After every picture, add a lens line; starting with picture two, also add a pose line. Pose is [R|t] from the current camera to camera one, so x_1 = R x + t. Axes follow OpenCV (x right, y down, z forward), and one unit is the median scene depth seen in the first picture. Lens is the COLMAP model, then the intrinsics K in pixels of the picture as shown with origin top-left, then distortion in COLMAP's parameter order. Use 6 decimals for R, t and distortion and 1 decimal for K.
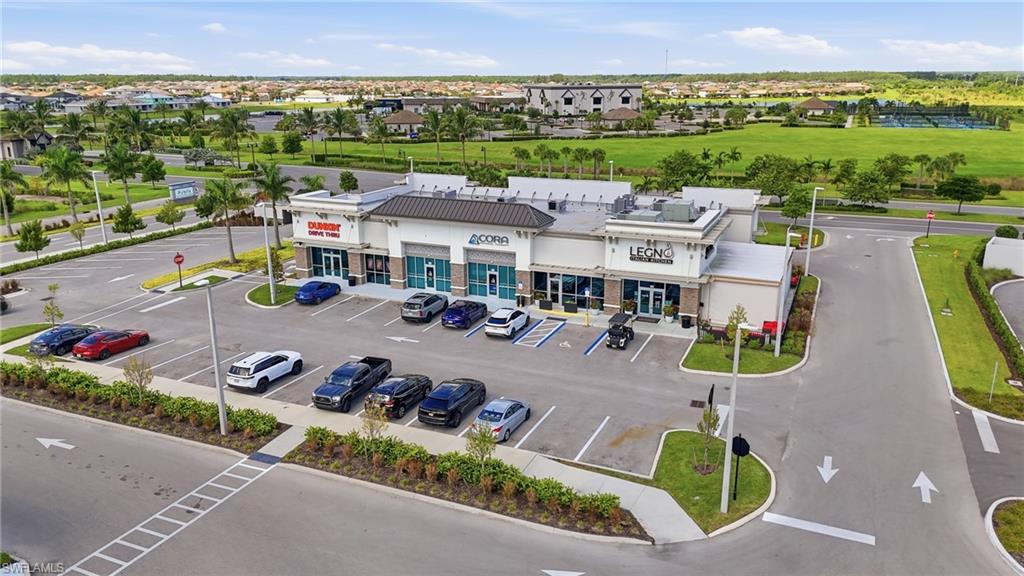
lens RADIAL K [[762.6, 0, 512.0], [0, 762.6, 288.0], [0, 0, 1]] dist [0.000458, -0.002618]
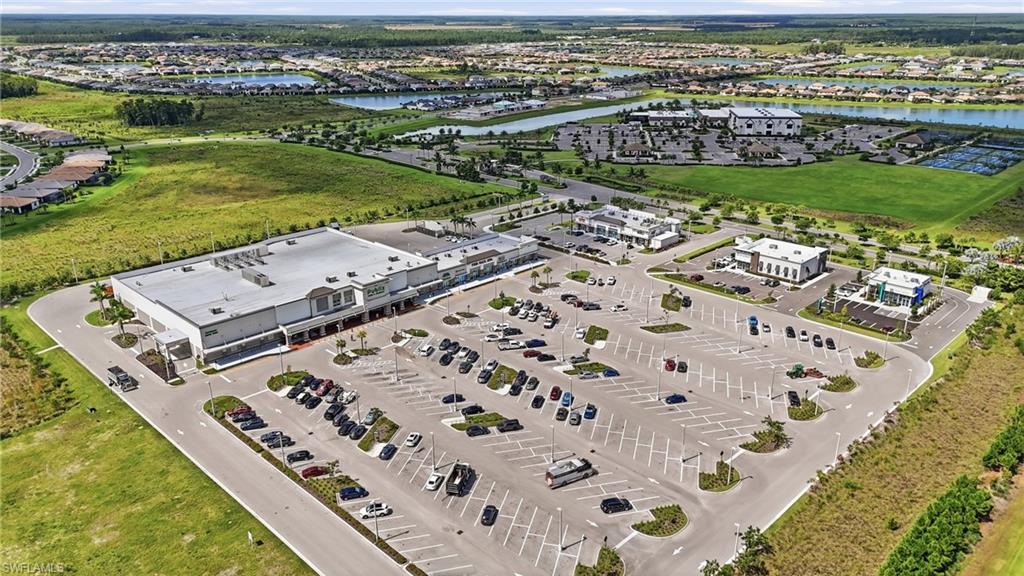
lens RADIAL K [[762.6, 0, 512.0], [0, 762.6, 288.0], [0, 0, 1]] dist [0.000458, -0.002618]
pose [[0.934158, 0.122516, -0.335171, 1.099692], [-0.096407, 0.990938, 0.093524, -0.068195], [0.343592, -0.055053, 0.937504, -4.022111]]
